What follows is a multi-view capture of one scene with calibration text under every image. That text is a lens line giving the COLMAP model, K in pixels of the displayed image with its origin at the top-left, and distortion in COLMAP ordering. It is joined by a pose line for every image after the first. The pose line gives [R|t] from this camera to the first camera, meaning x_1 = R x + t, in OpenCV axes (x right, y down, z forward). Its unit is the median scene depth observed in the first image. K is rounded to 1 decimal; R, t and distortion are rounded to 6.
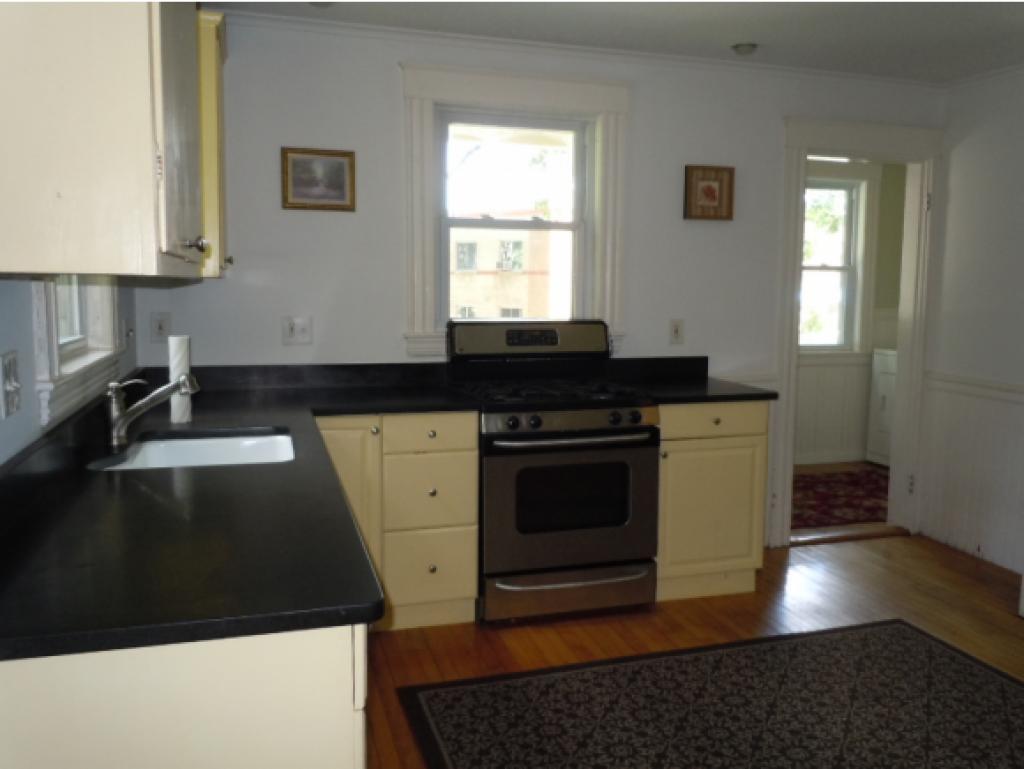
lens RADIAL K [[852.5, 0, 530.7], [0, 852.5, 382.7], [0, 0, 1]] dist [-0.025048, -0.002603]
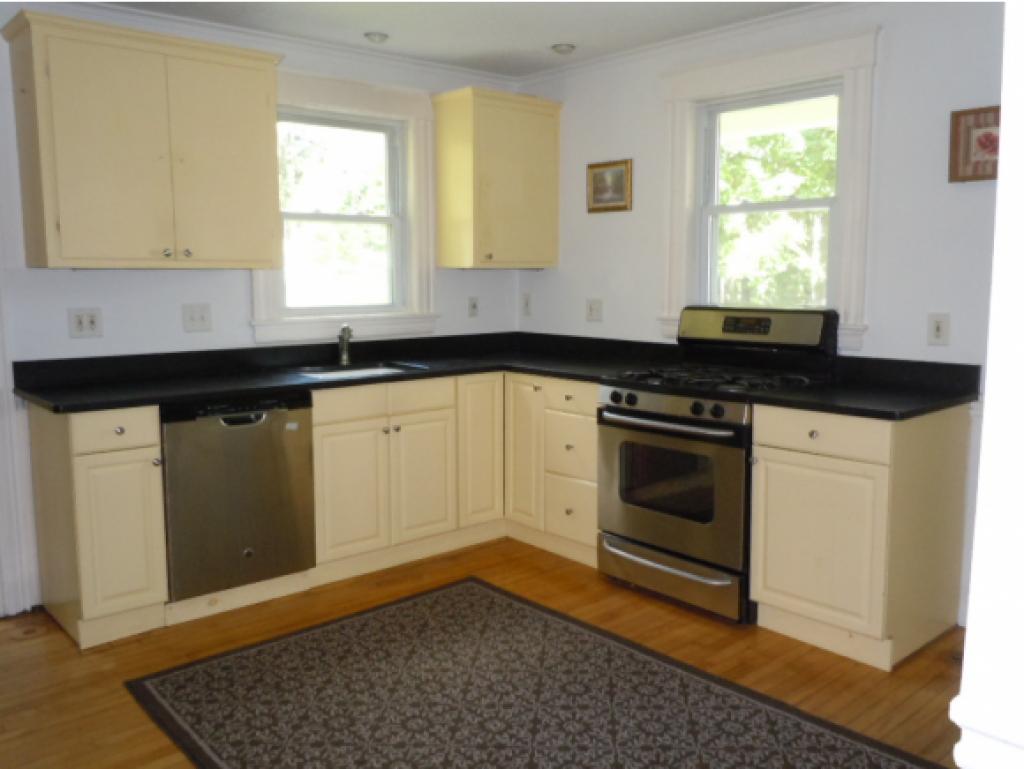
lens RADIAL K [[852.5, 0, 530.7], [0, 852.5, 382.7], [0, 0, 1]] dist [-0.025048, -0.002603]
pose [[0.416110, 0.105386, -0.903187, 0.869957], [-0.099865, 0.992549, 0.069804, -0.034810], [0.903814, 0.061150, 0.423534, 0.414929]]
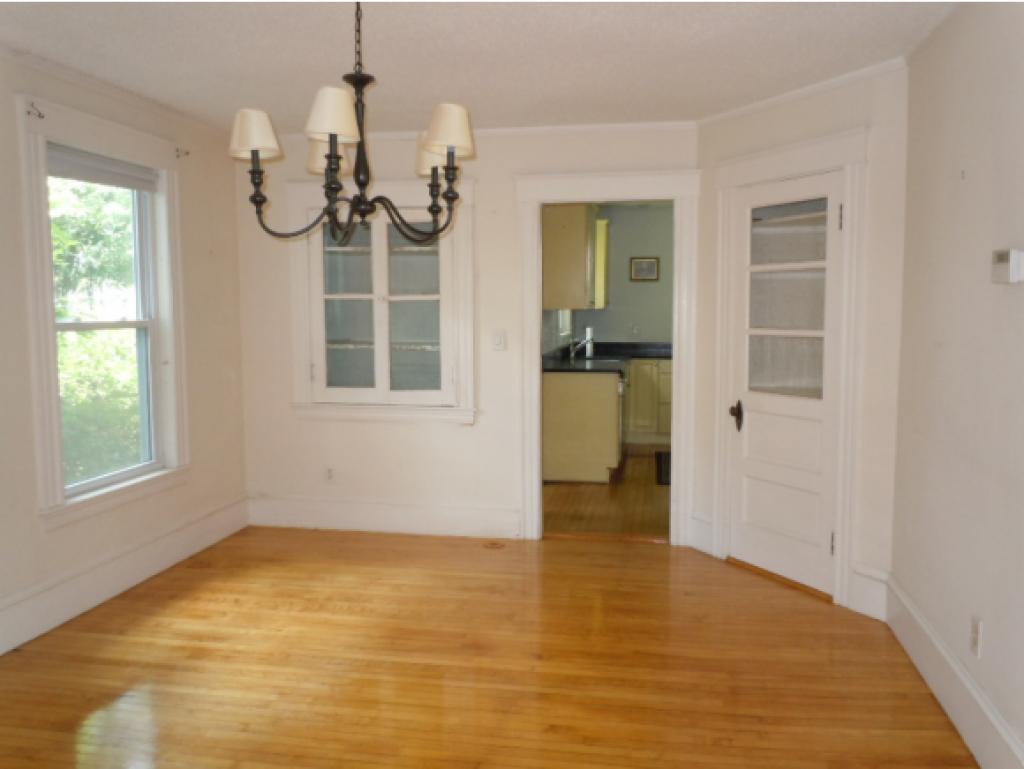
lens RADIAL K [[852.5, 0, 530.7], [0, 852.5, 382.7], [0, 0, 1]] dist [-0.025048, -0.002603]
pose [[0.893174, 0.027903, -0.448844, 0.596517], [-0.040954, 0.998973, -0.019394, 0.162577], [0.447842, 0.035705, 0.893400, -1.405143]]
